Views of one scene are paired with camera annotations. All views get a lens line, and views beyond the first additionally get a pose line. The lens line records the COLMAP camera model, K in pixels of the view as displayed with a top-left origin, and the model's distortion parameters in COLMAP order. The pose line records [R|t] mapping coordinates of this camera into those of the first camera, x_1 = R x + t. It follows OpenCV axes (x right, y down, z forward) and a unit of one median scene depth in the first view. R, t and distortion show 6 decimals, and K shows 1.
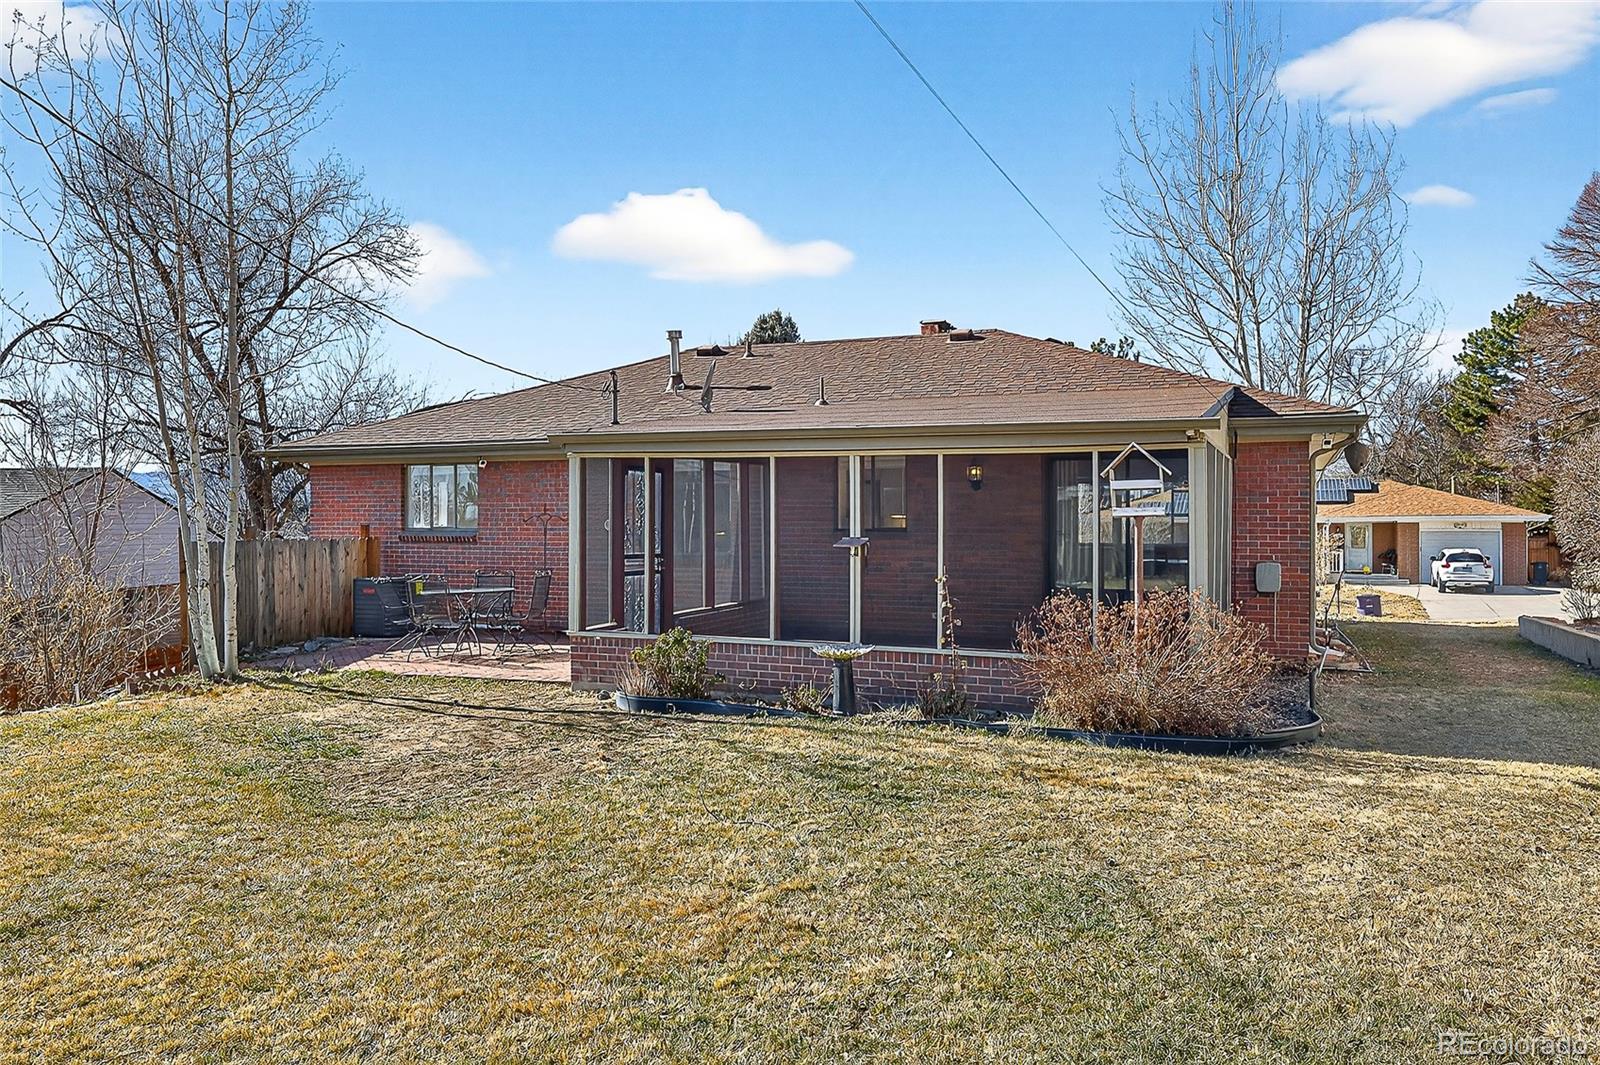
lens RADIAL K [[669.9, 0, 800.0], [0, 669.9, 532.5], [0, 0, 1]] dist [0.000298, -0.000044]
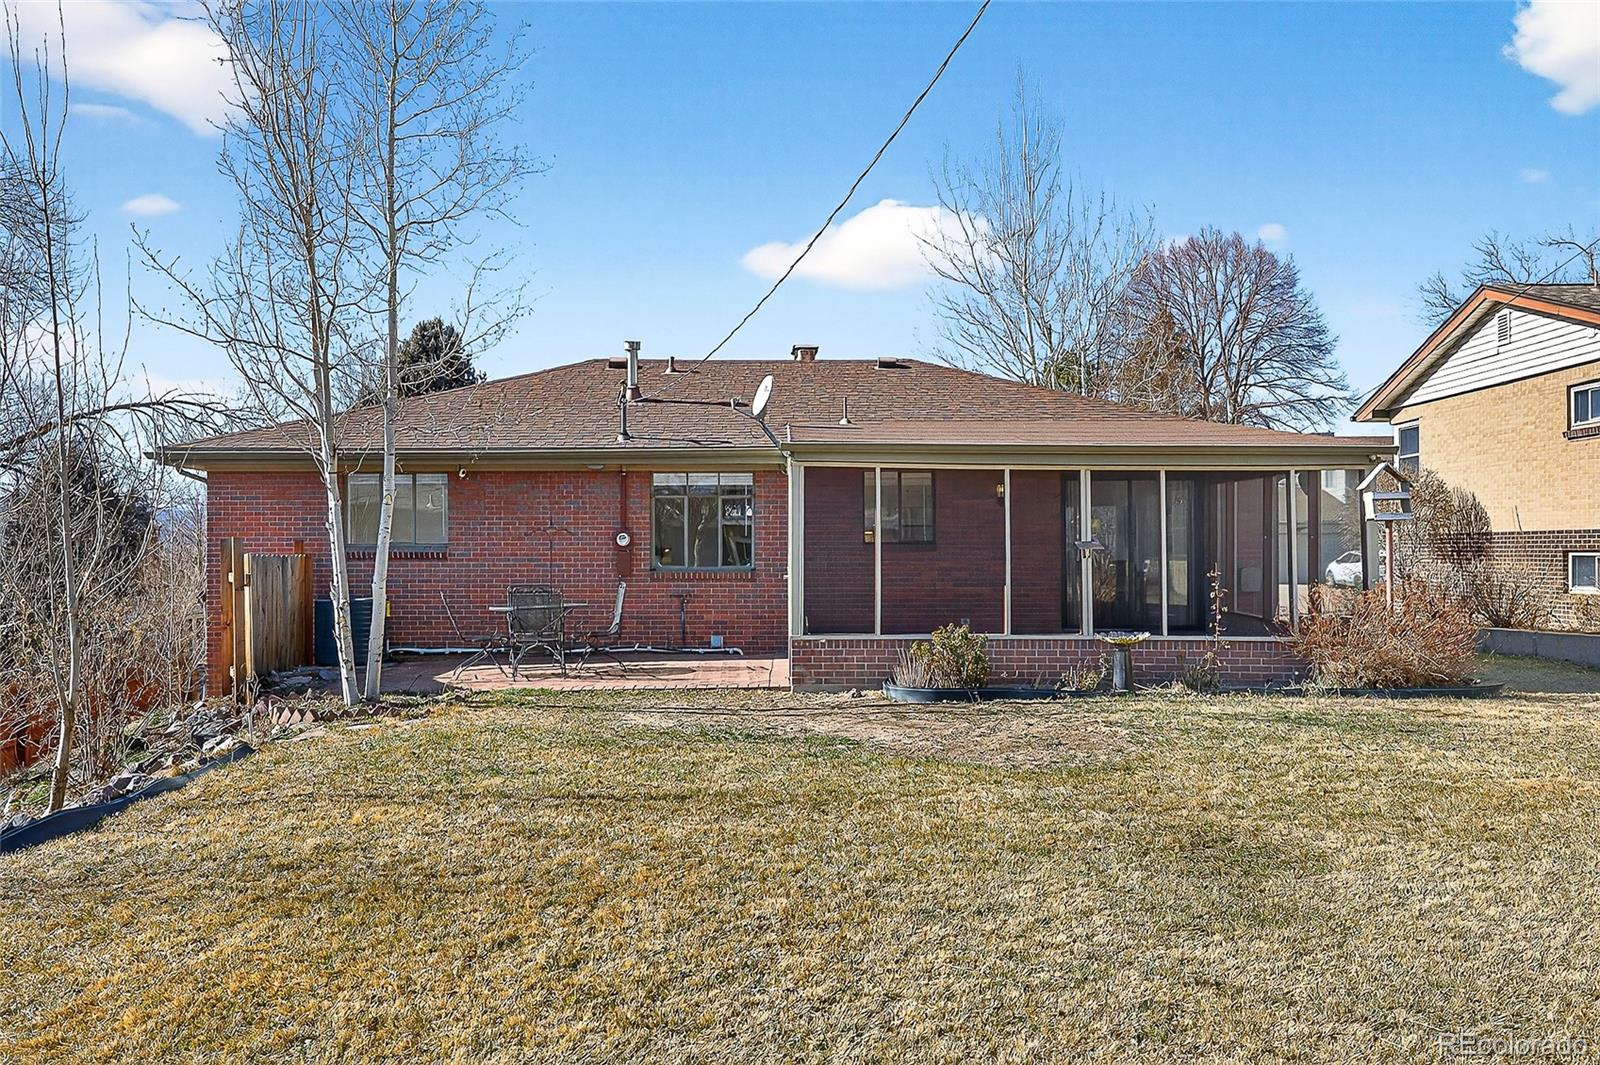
lens RADIAL K [[668.1, 0, 800.7], [0, 668.1, 543.1], [0, 0, 1]] dist [0.001298, 0.000297]
pose [[0.973797, -0.001898, 0.227413, -0.431205], [0.005006, 0.999902, -0.013091, 0.014942], [-0.227366, 0.013886, 0.973710, 0.000912]]
